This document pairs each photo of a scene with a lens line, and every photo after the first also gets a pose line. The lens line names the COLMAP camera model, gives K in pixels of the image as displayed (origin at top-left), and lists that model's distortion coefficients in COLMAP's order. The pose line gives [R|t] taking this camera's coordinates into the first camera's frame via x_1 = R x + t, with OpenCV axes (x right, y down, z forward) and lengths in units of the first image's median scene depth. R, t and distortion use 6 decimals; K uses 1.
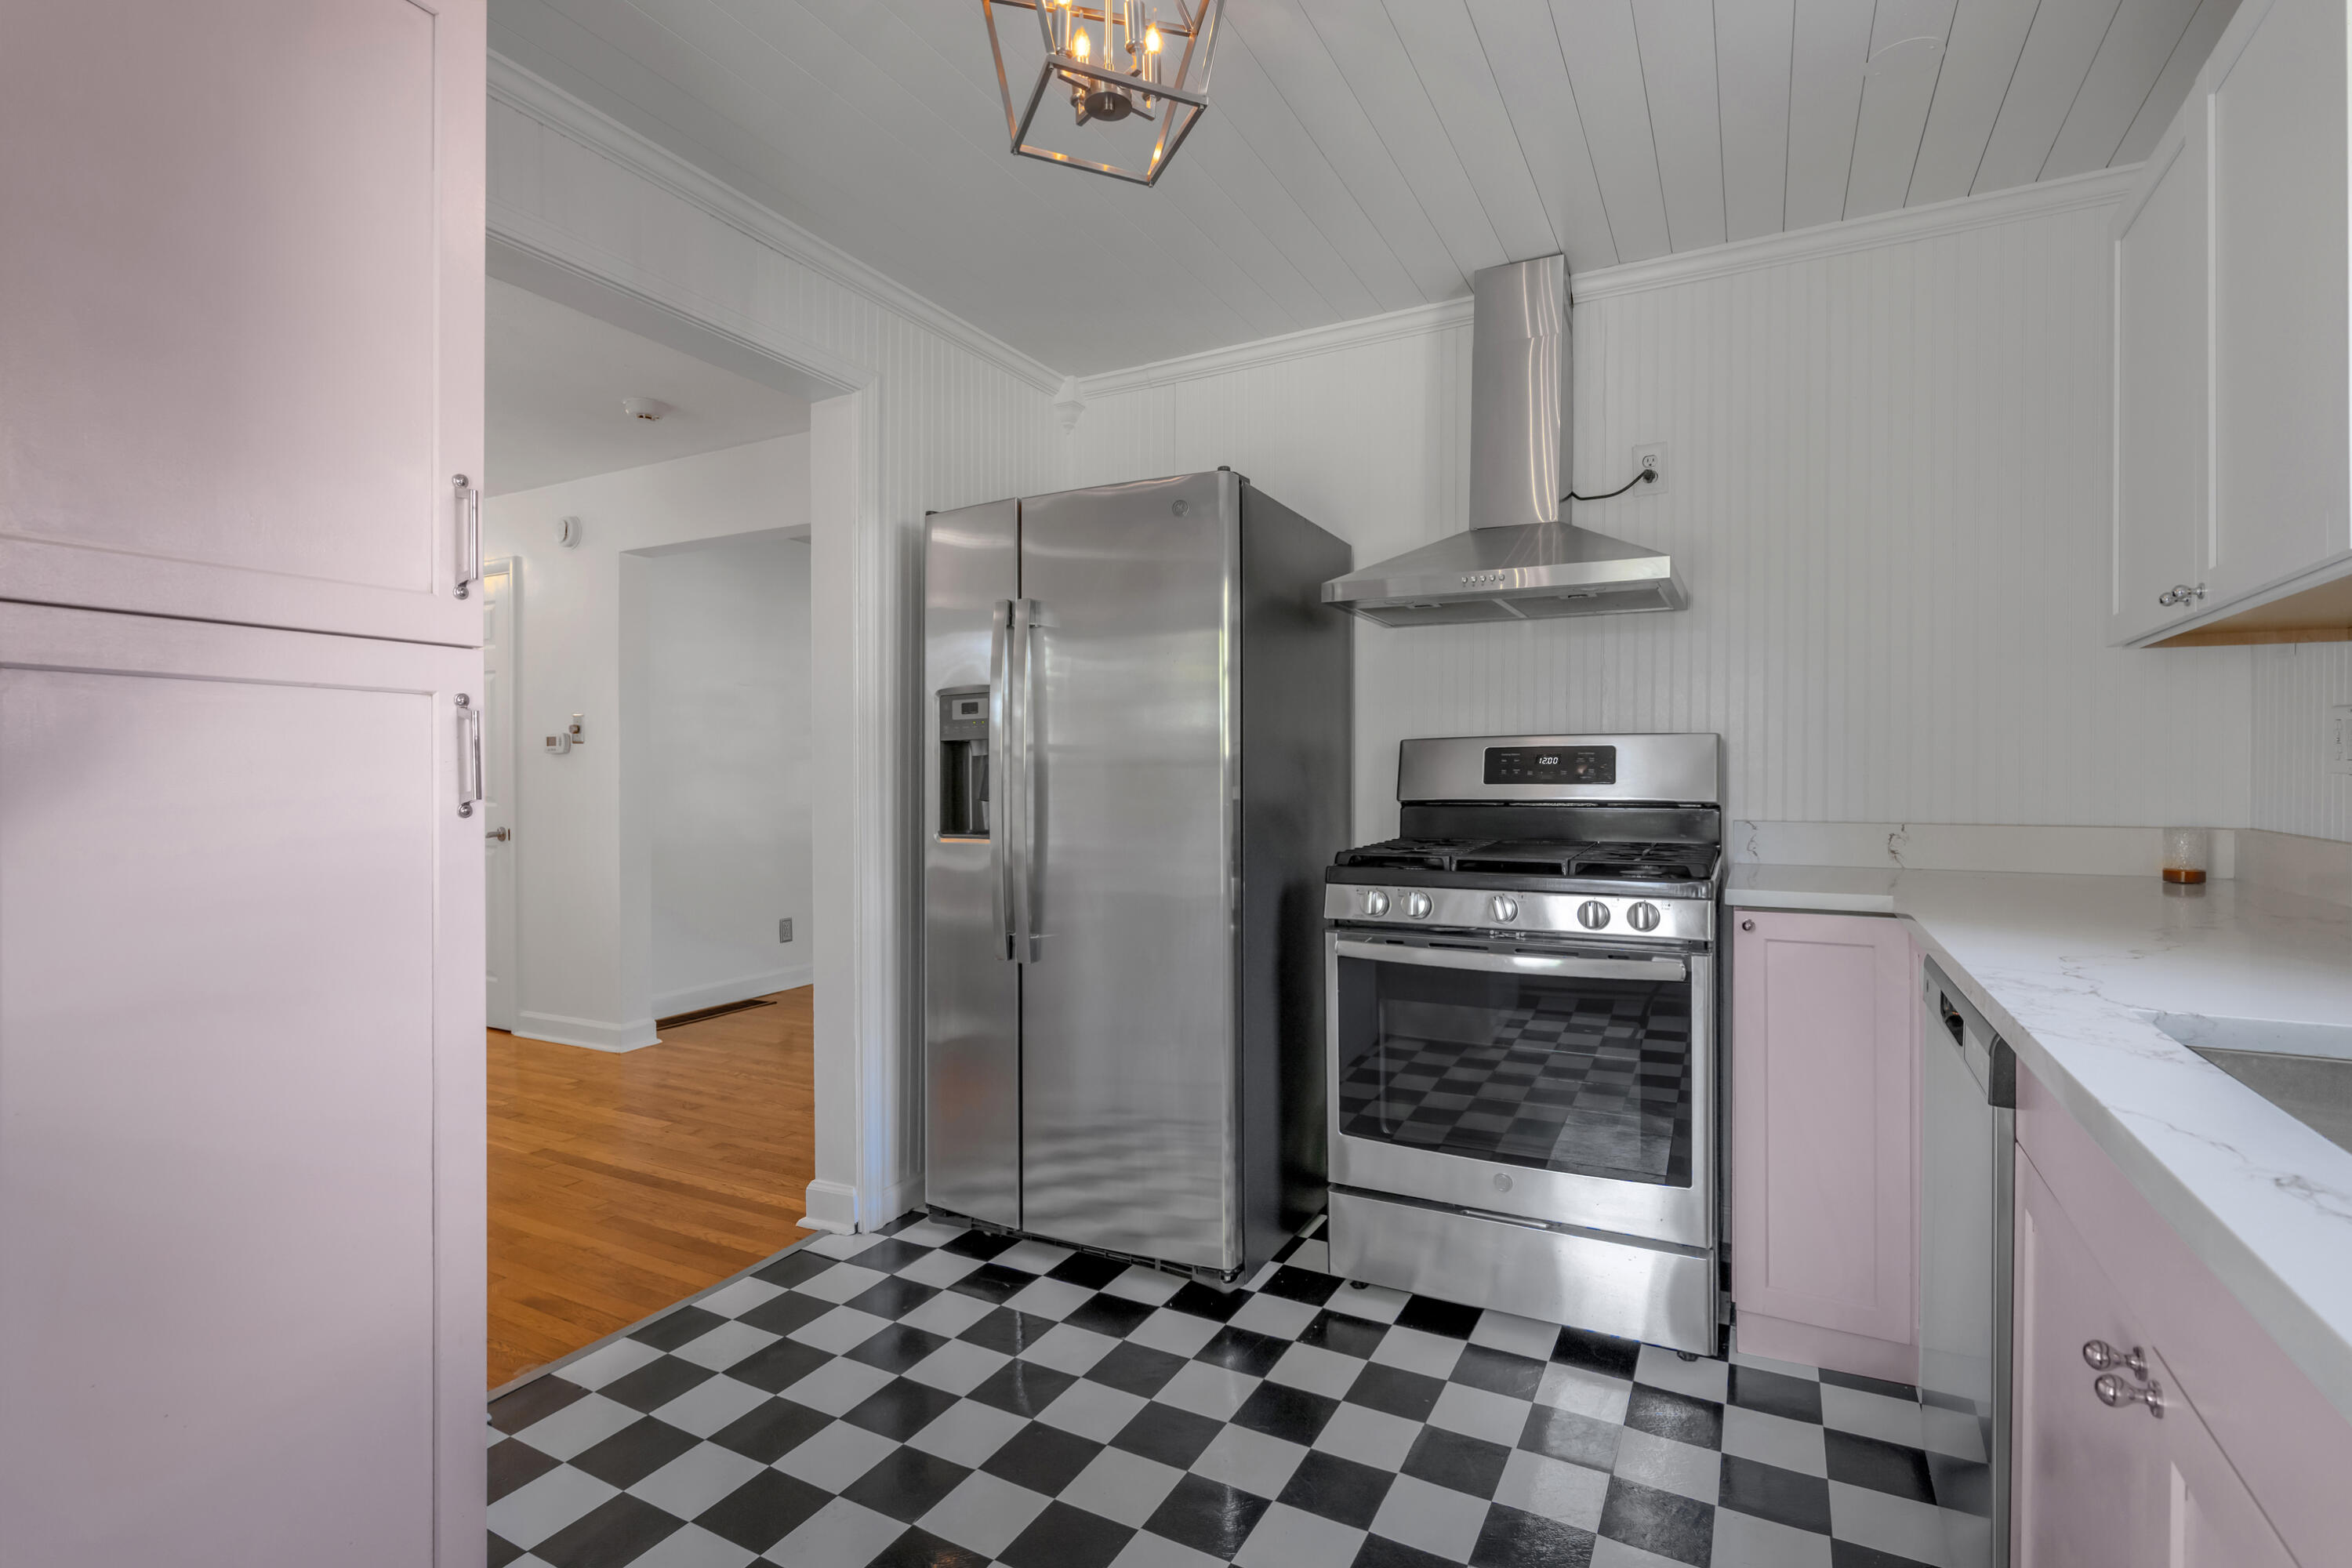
lens RADIAL K [[1106.1, 0, 1178.5], [0, 1106.1, 784.0], [0, 0, 1]] dist [-0.004568, -0.000152]
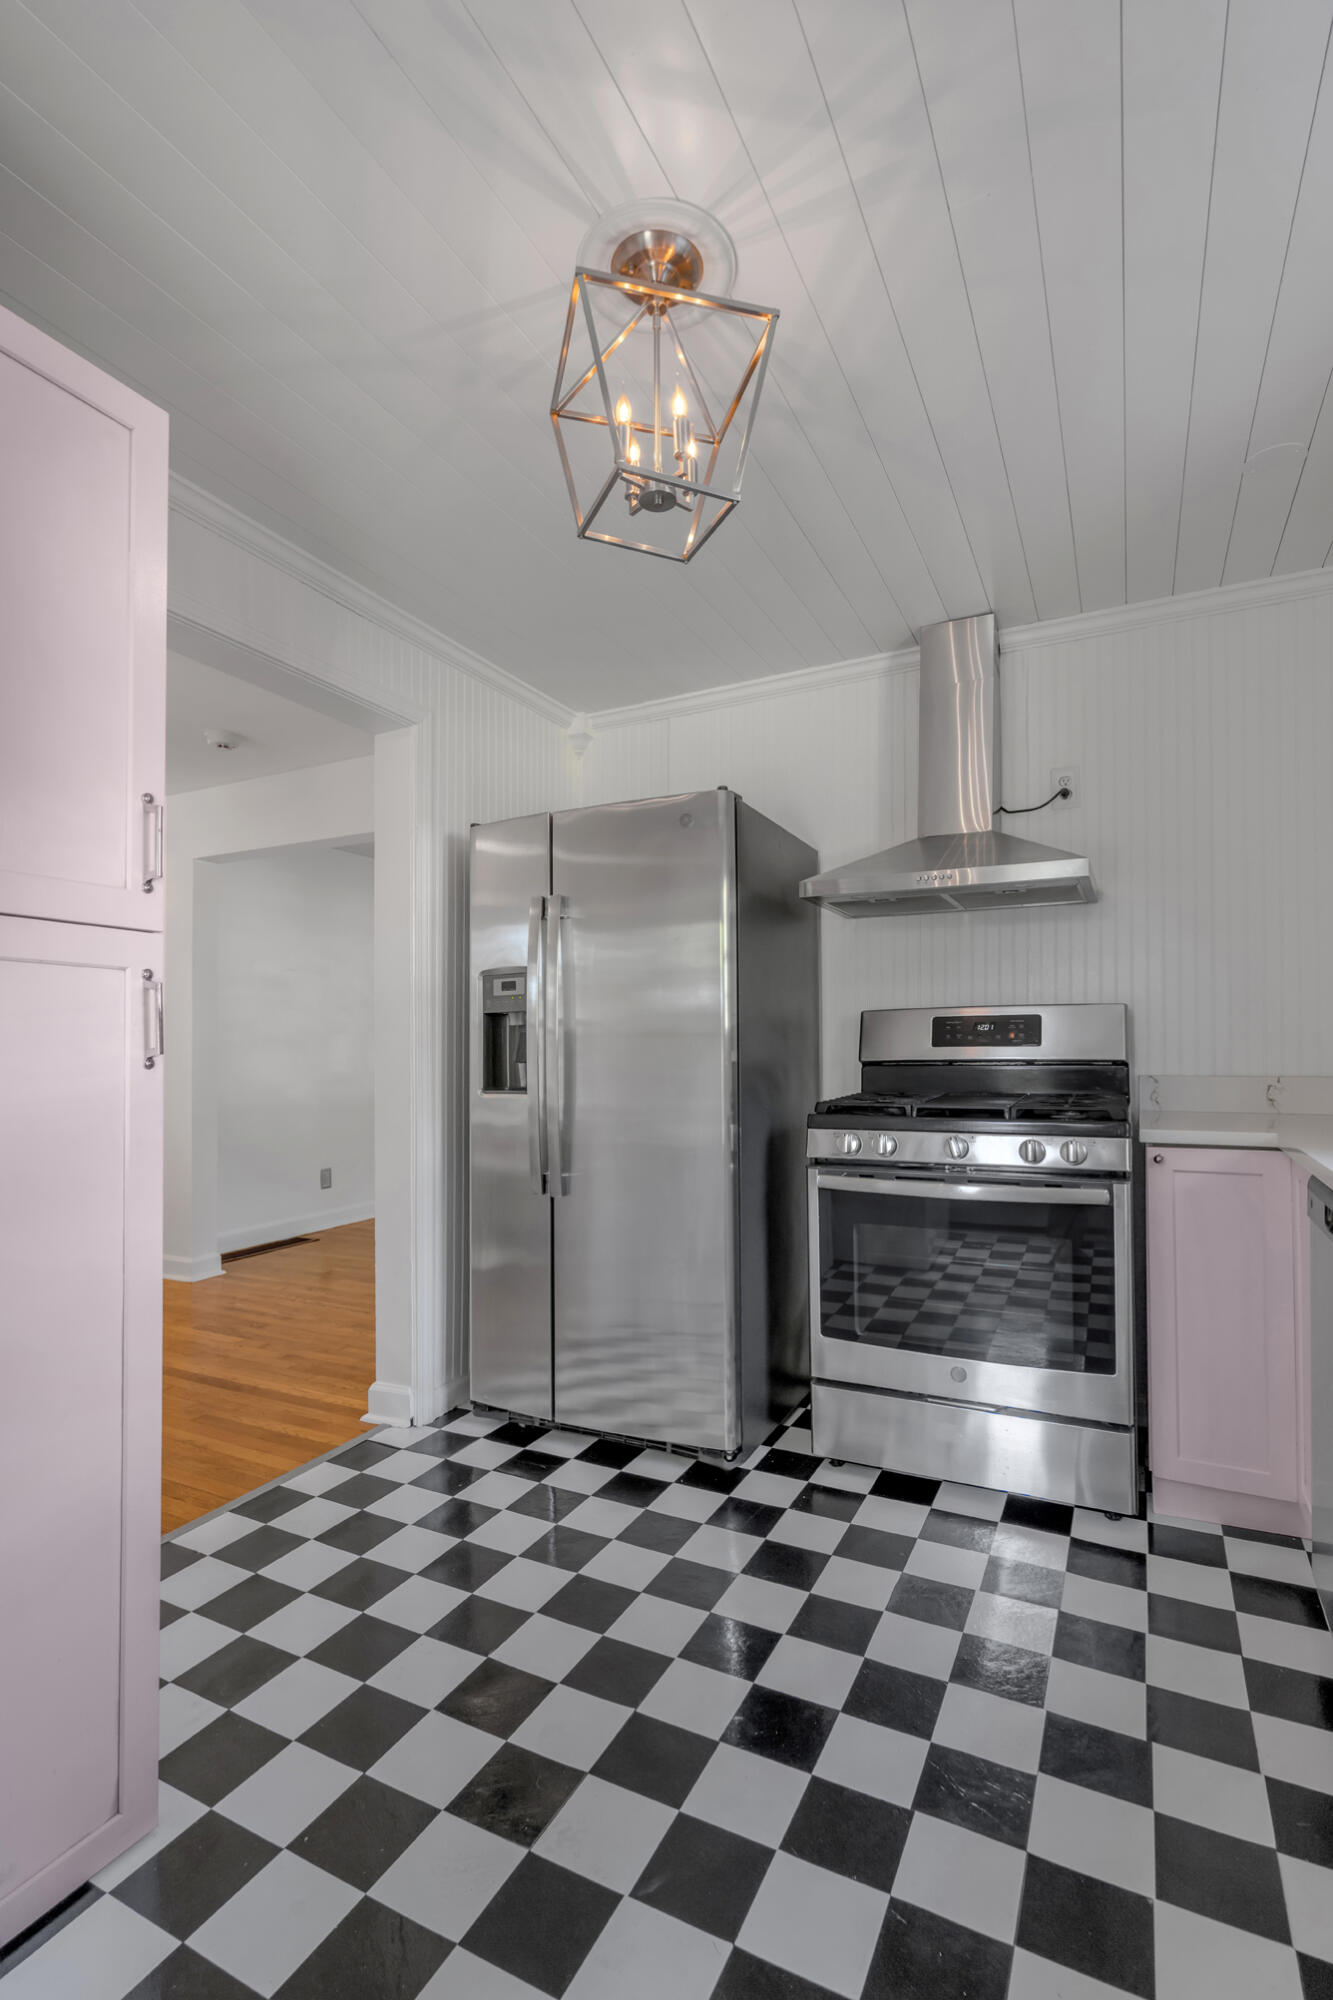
lens RADIAL K [[940.6, 0, 657.0], [0, 940.6, 1036.1], [0, 0, 1]] dist [-0.004568, -0.000152]
pose [[0.999913, -0.005143, 0.012143, -0.038907], [0.005386, 0.999783, -0.020116, 0.007627], [-0.012037, 0.020179, 0.999724, -0.026753]]
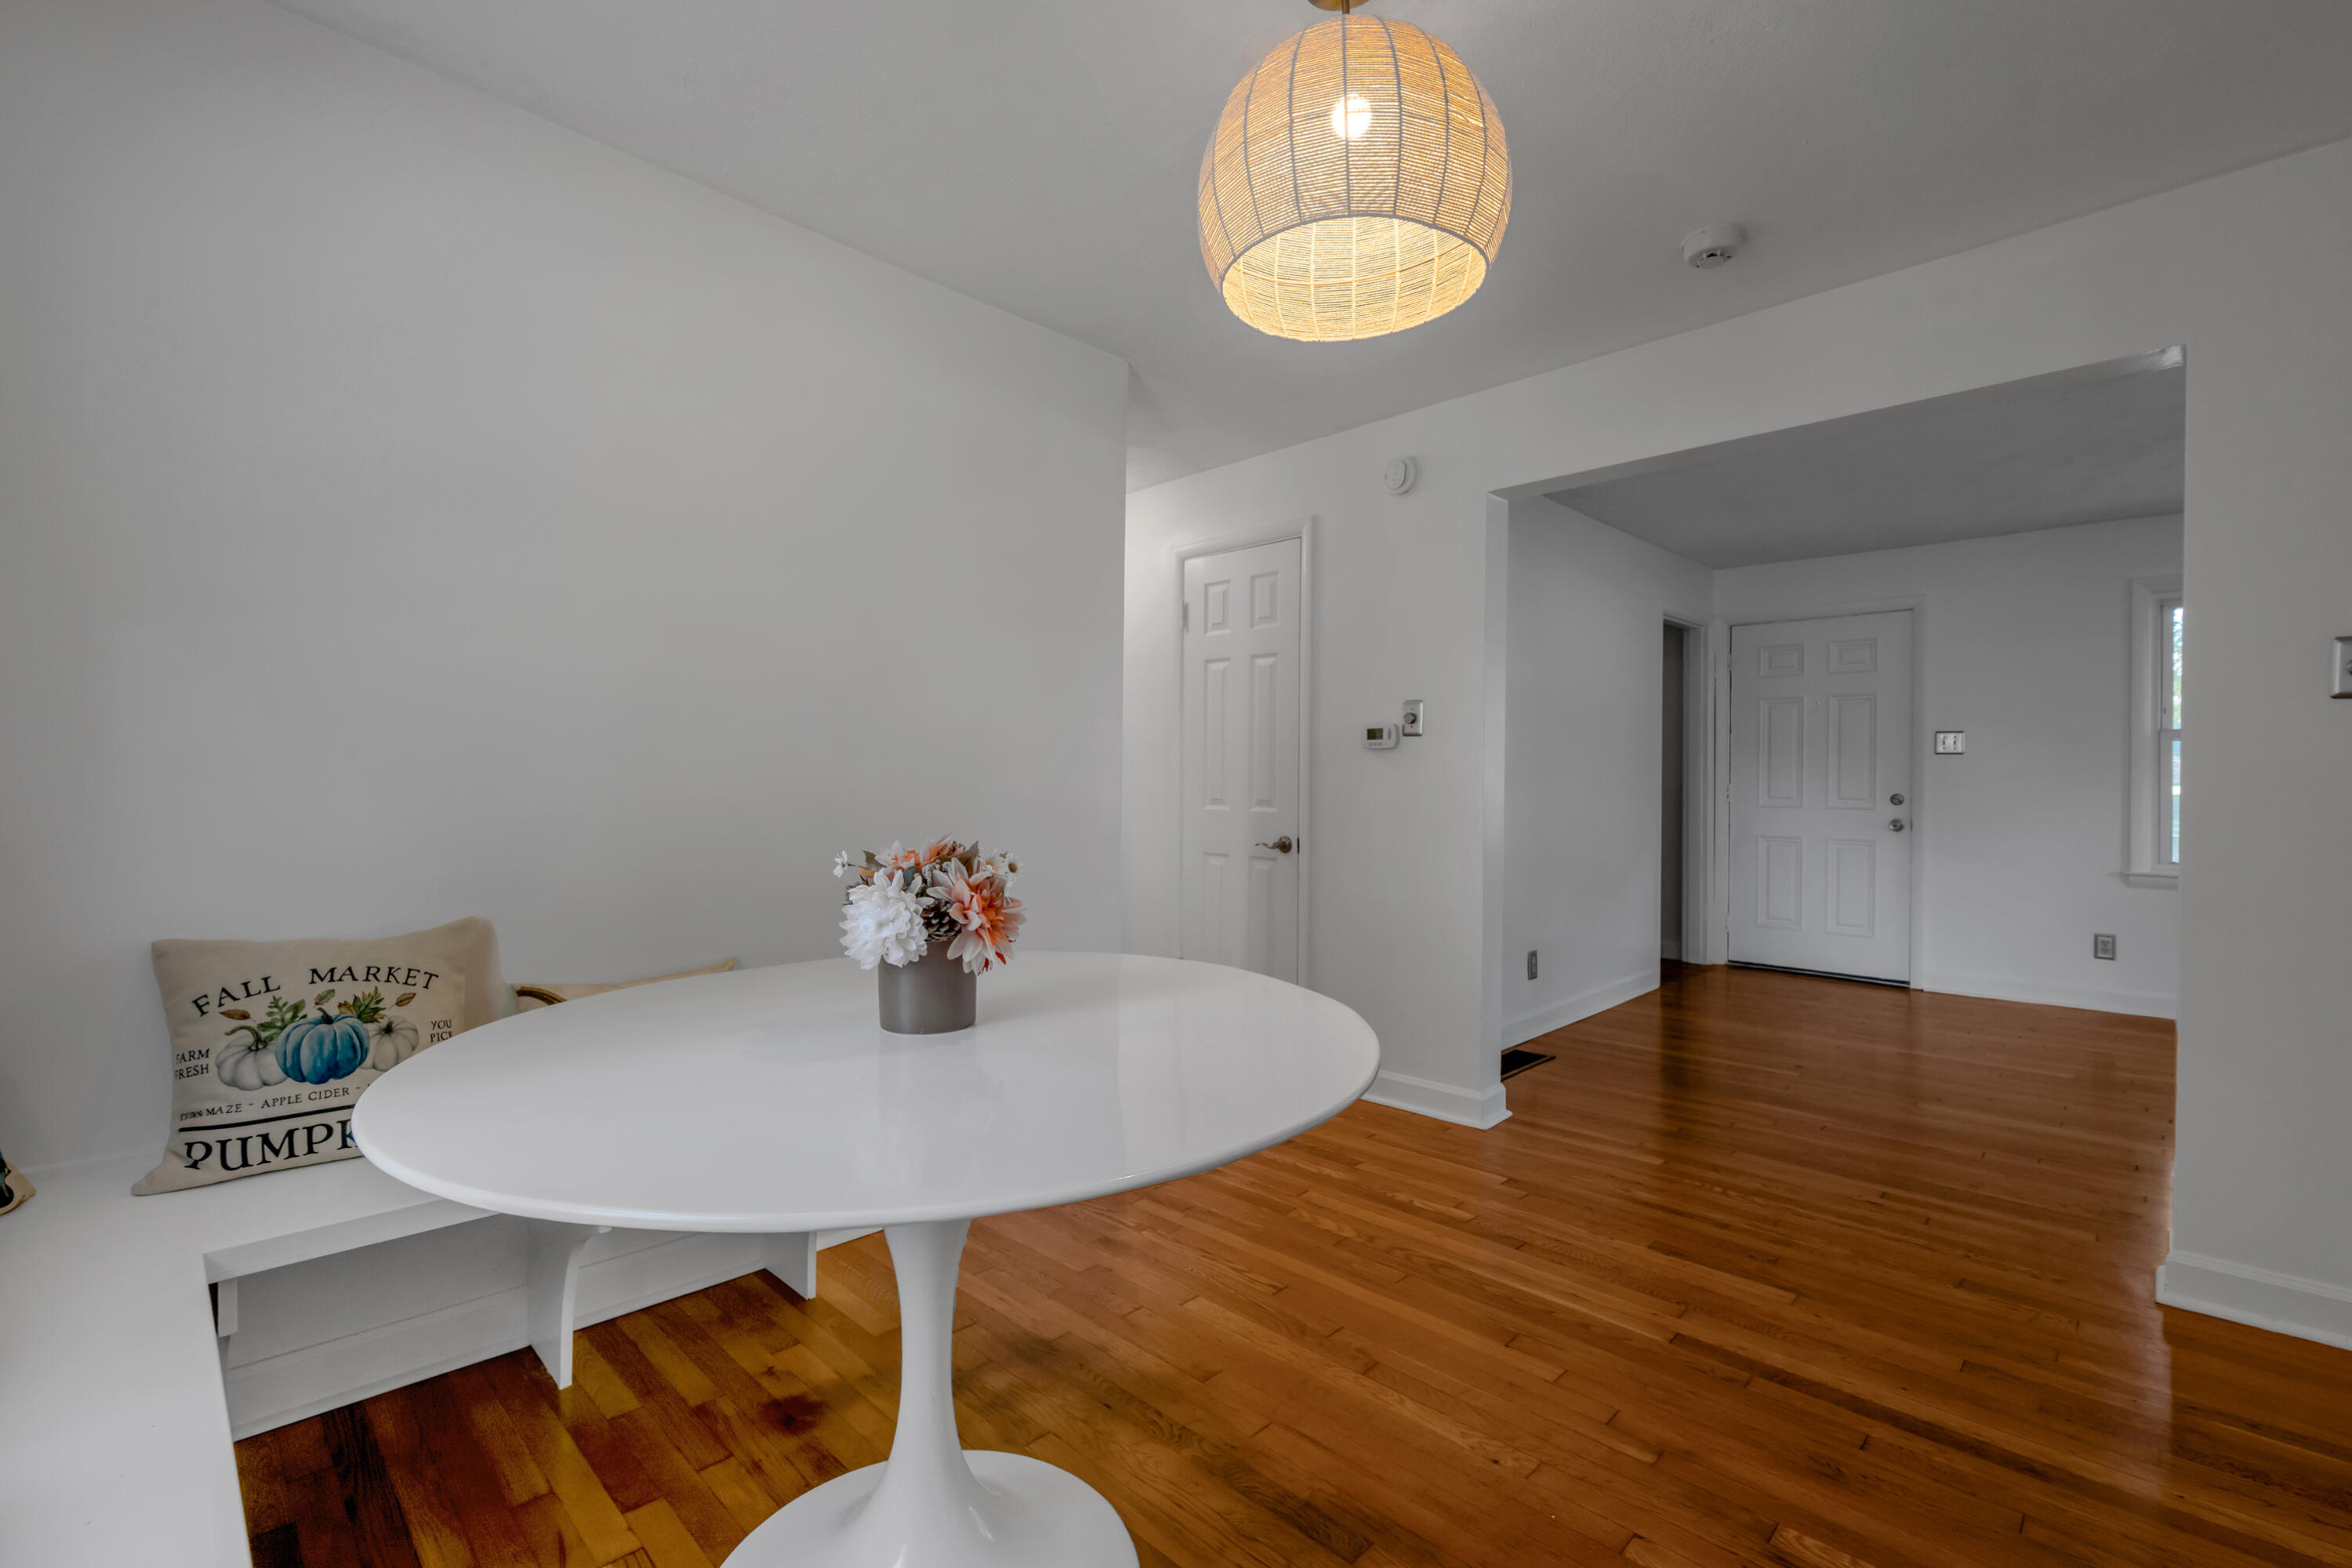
lens RADIAL K [[1030.3, 0, 1181.3], [0, 1030.3, 781.7], [0, 0, 1]] dist [-0.000958, 0.000008]
pose [[0.957412, 0.005475, -0.288675, -0.952675], [-0.008850, 0.999907, -0.010388, 0.012322], [0.288591, 0.012501, 0.957371, 0.445601]]
